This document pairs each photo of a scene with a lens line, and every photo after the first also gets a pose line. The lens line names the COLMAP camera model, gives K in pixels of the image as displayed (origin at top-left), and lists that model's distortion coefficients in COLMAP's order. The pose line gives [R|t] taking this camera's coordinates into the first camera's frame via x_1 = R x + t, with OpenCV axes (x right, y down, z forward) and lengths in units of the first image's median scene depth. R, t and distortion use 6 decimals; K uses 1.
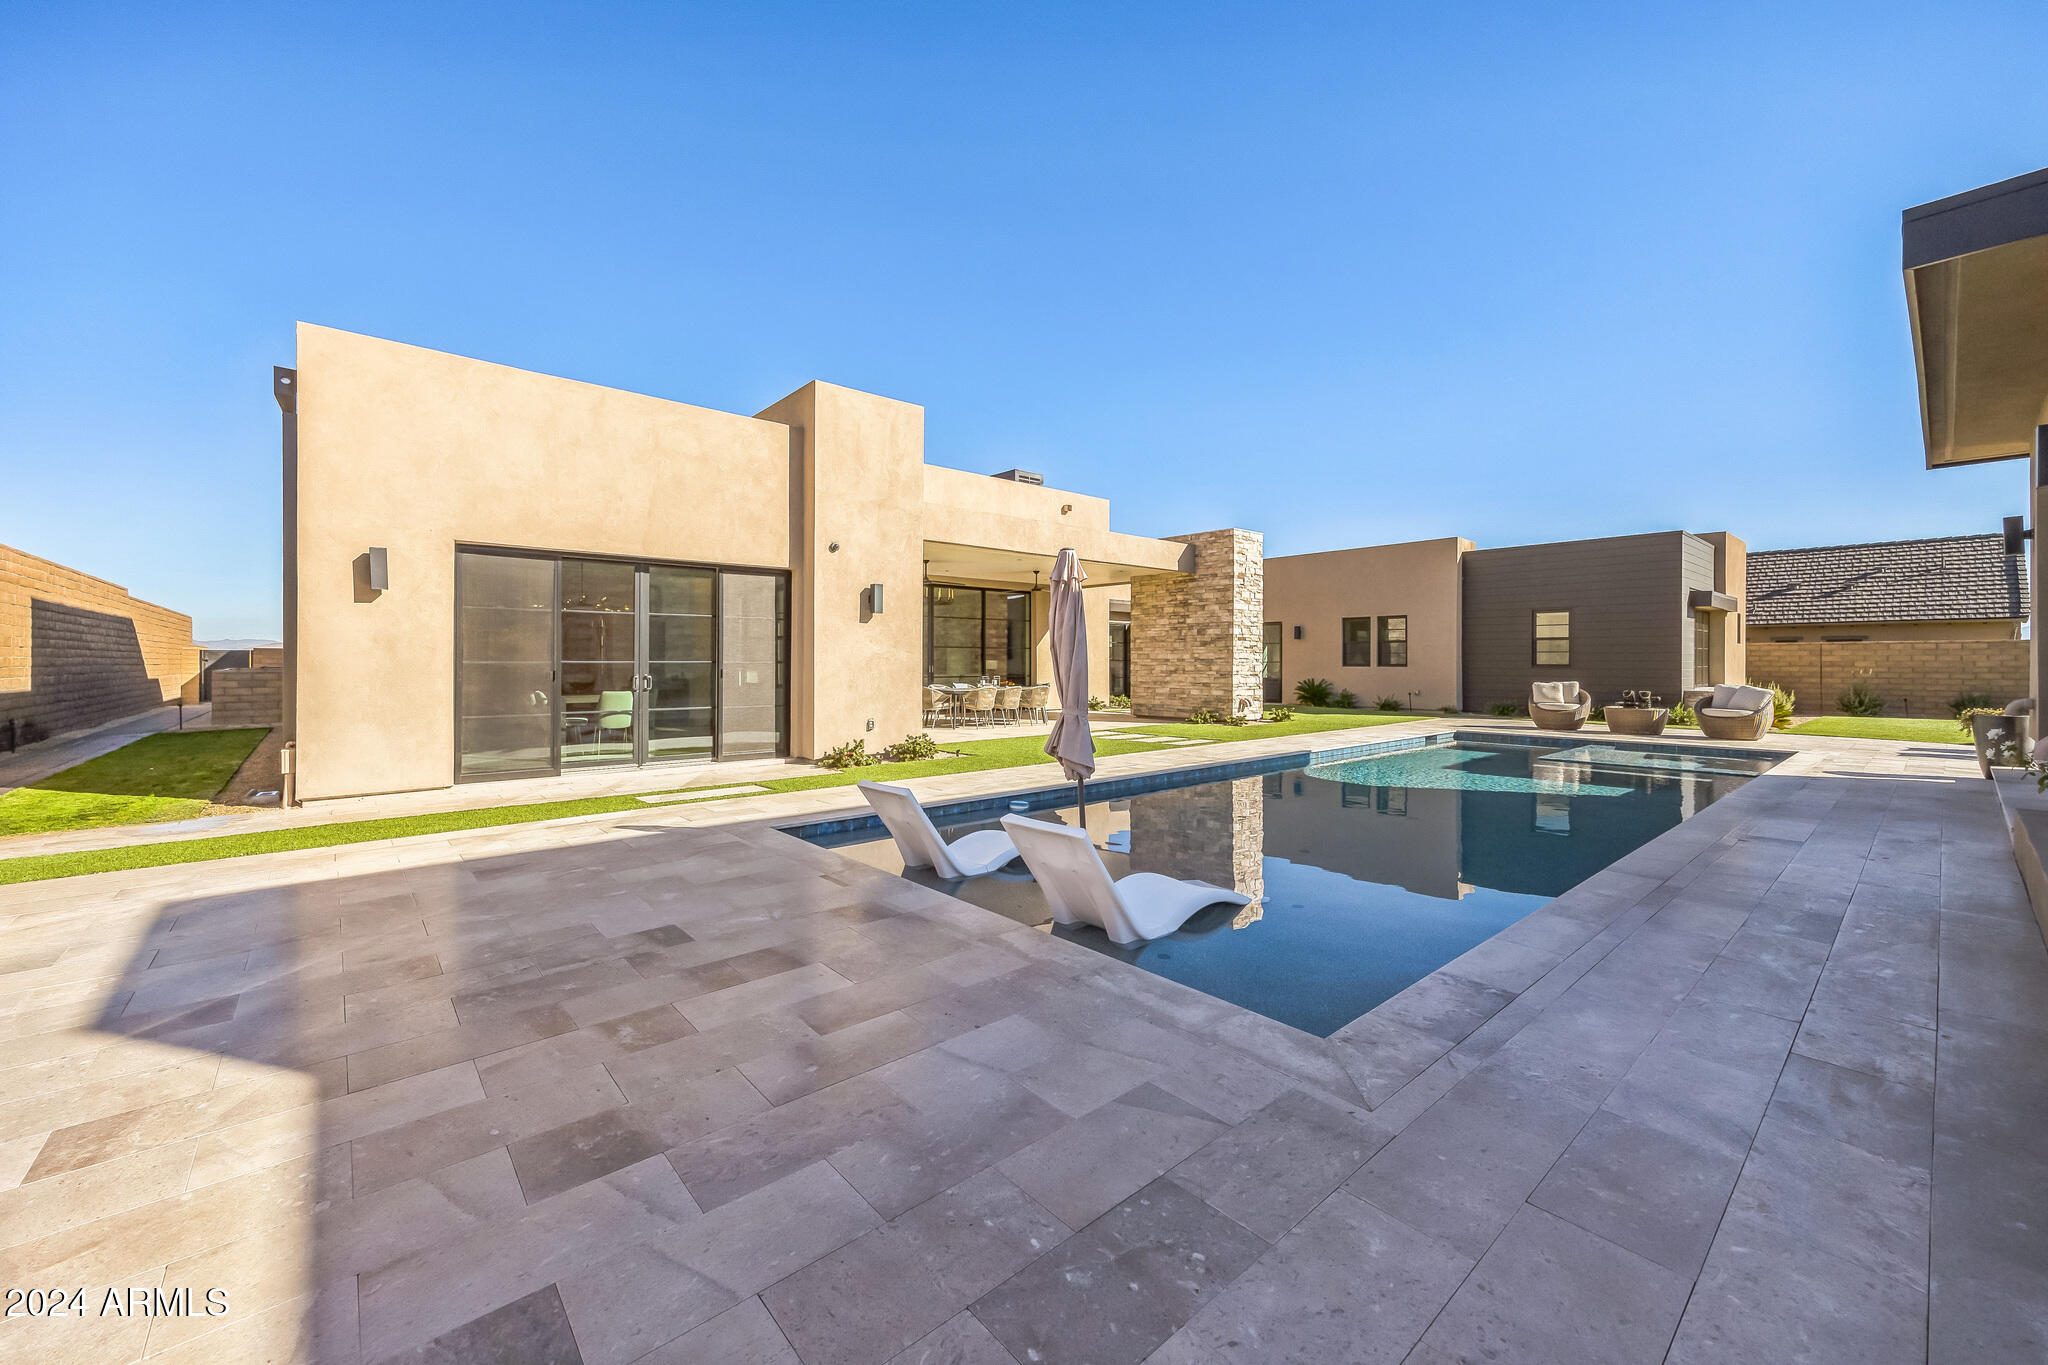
lens RADIAL K [[798.9, 0, 1011.4], [0, 798.9, 665.9], [0, 0, 1]] dist [0.001284, 0.000272]
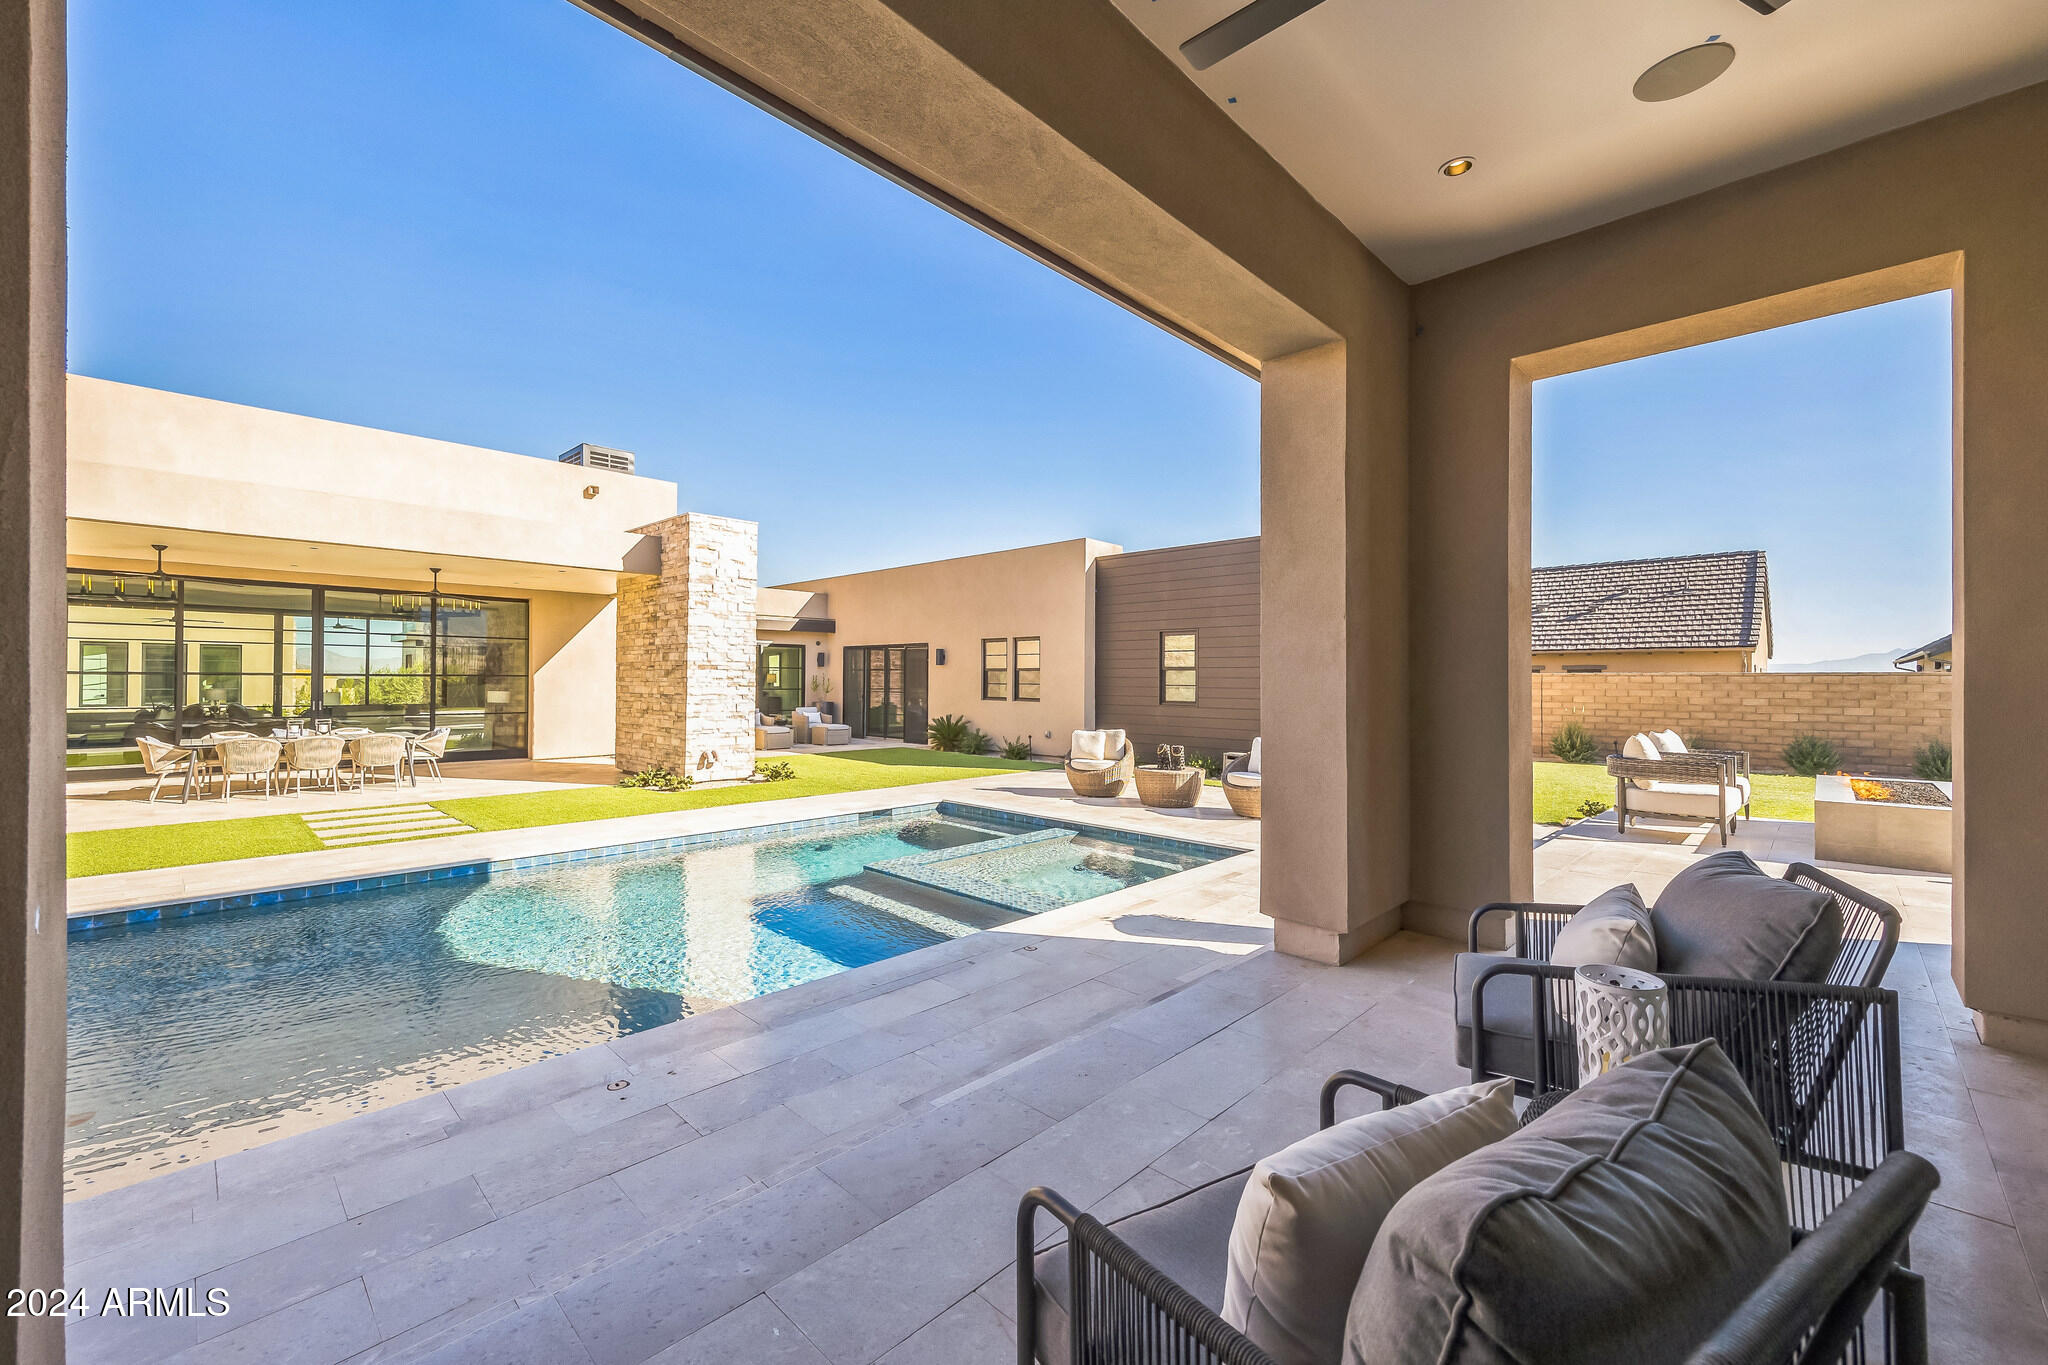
lens RADIAL K [[798.9, 0, 1037.9], [0, 798.9, 686.7], [0, 0, 1]] dist [0.001284, 0.000272]
pose [[0.996273, 0.004612, 0.086132, 0.465276], [-0.004975, 0.999980, 0.004002, -0.018294], [-0.086112, -0.004416, 0.996276, 0.228623]]
